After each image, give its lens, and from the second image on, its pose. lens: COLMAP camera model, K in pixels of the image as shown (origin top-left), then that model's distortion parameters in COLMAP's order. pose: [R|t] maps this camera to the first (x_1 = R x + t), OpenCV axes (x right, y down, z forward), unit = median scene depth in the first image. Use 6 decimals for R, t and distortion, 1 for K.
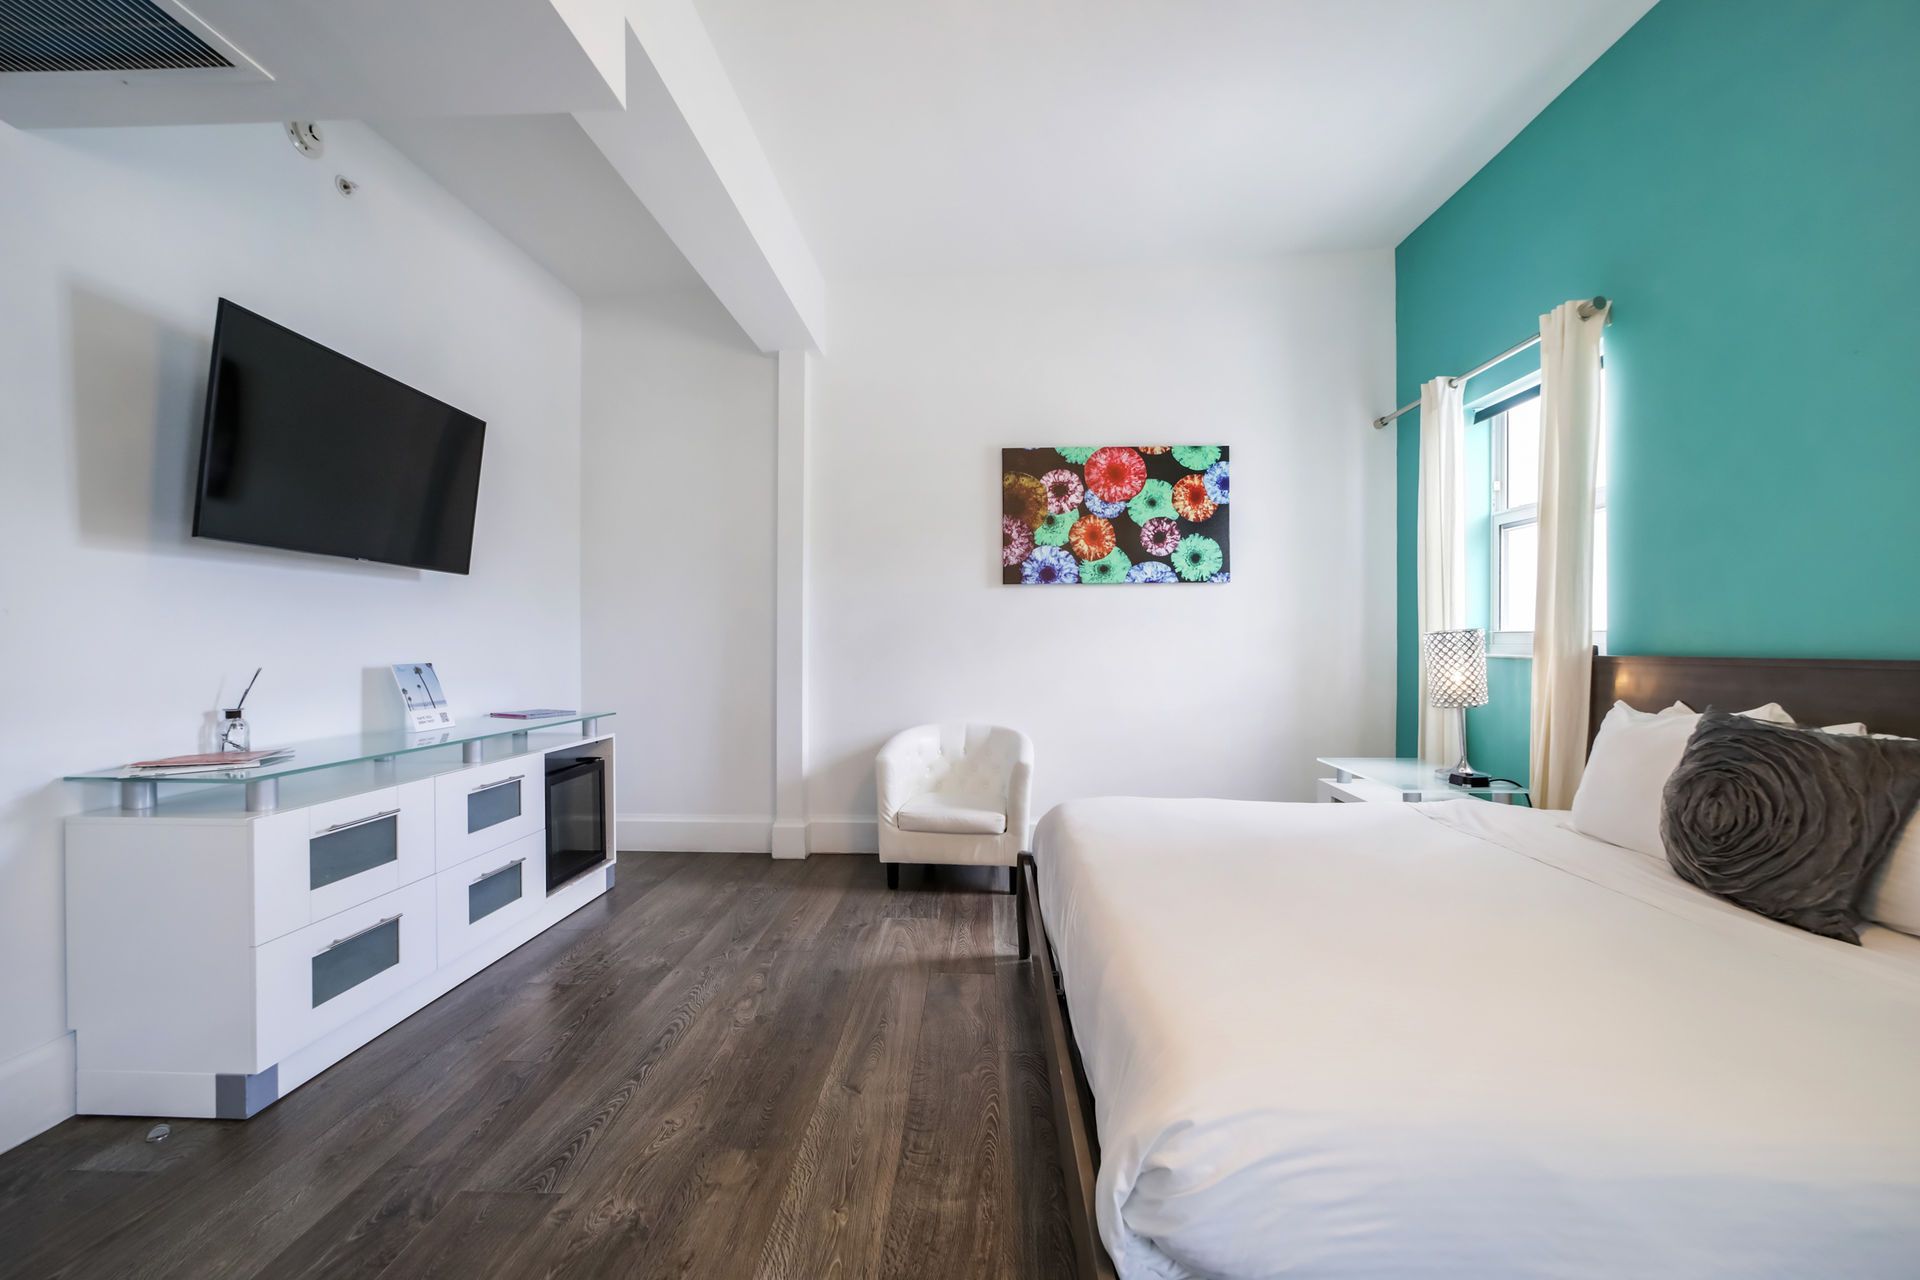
lens RADIAL K [[747.7, 0, 967.5], [0, 747.7, 654.8], [0, 0, 1]] dist [-0.025275, 0.008355]
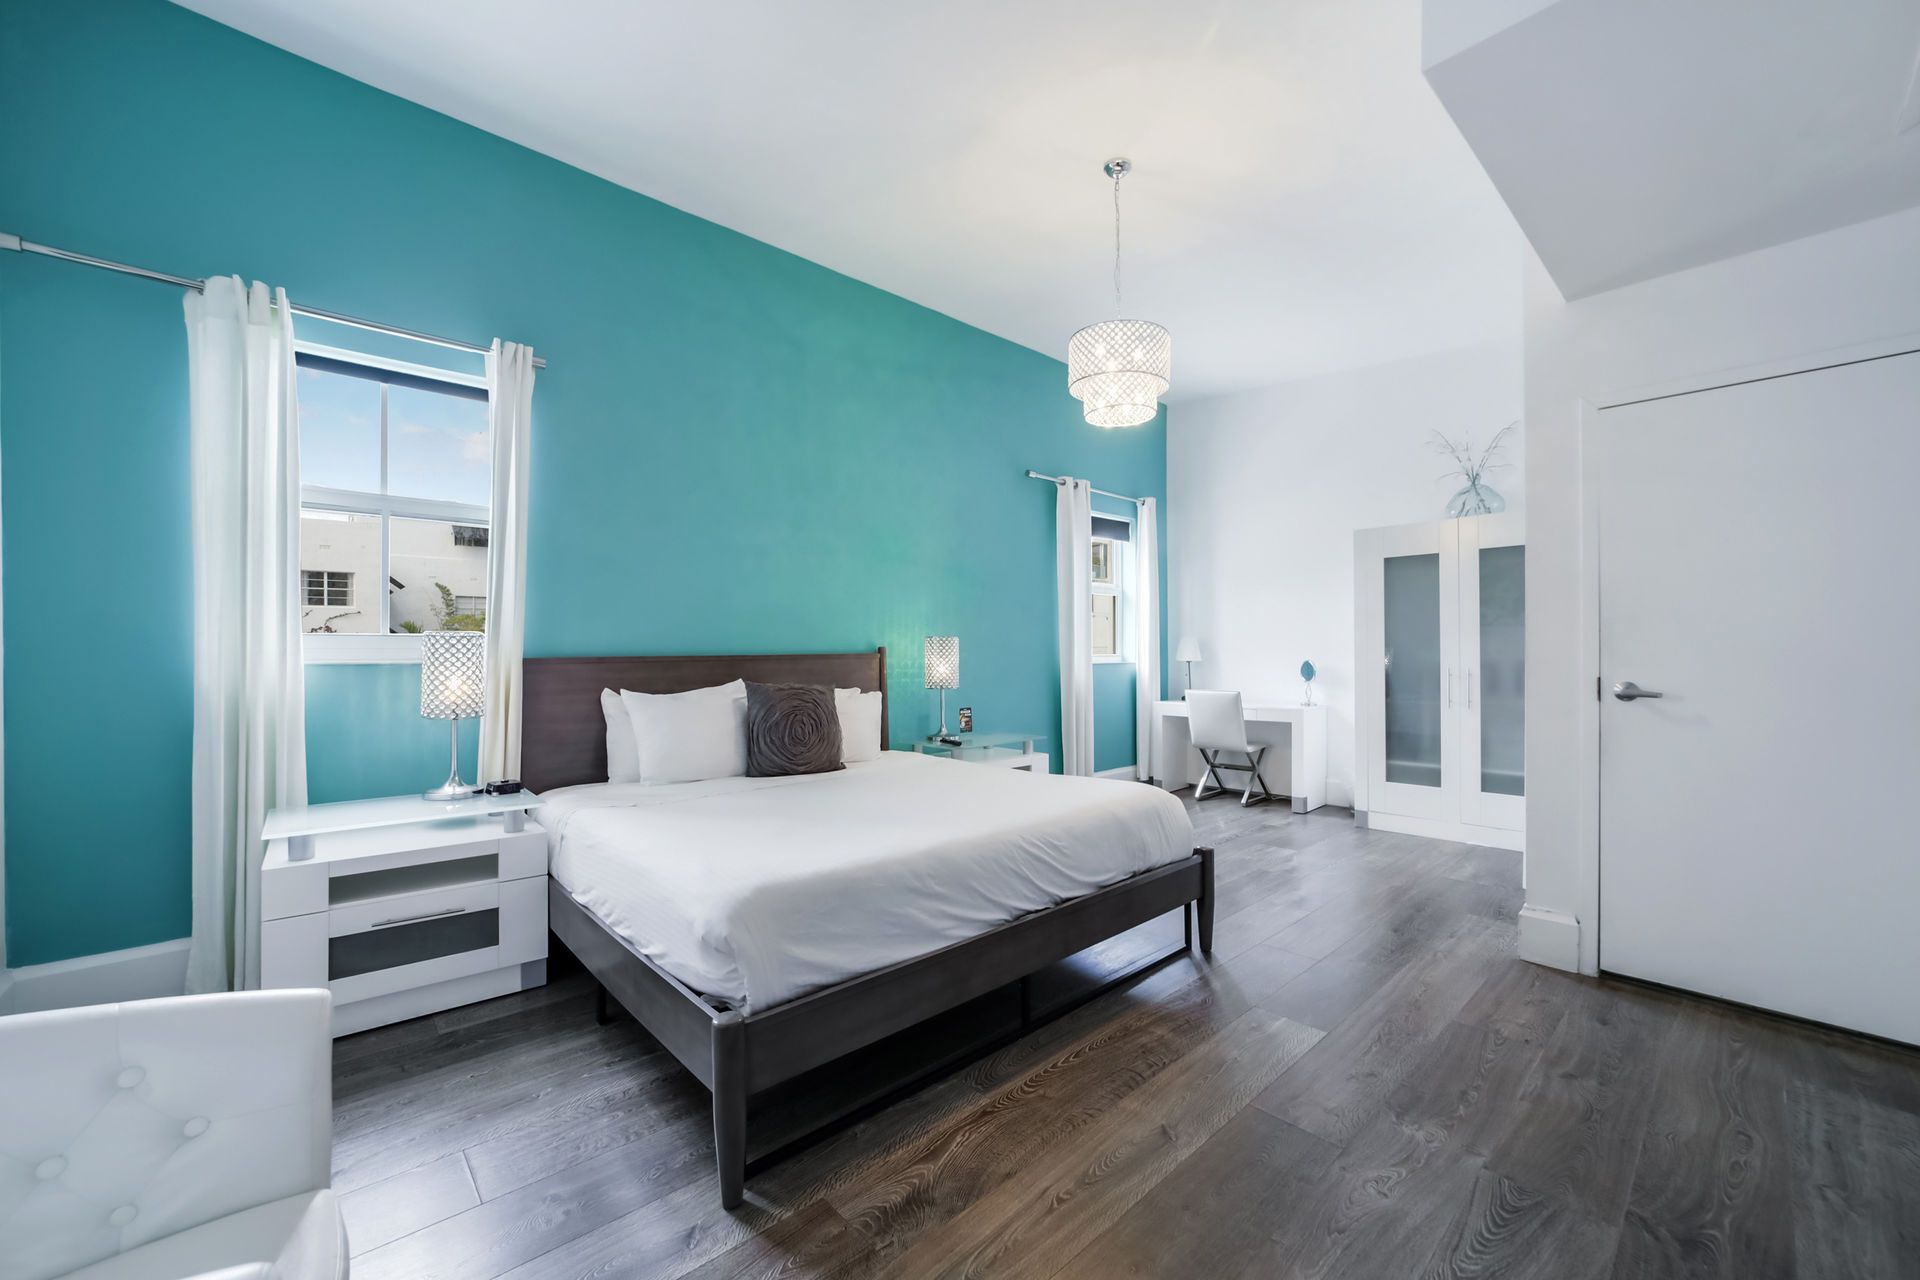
lens RADIAL K [[747.7, 0, 967.5], [0, 747.7, 654.8], [0, 0, 1]] dist [-0.025275, 0.008355]
pose [[-0.700216, -0.004220, 0.713919, -0.602862], [0.013609, 0.999722, 0.019258, -0.014905], [-0.713801, 0.023200, -0.699964, 1.726917]]
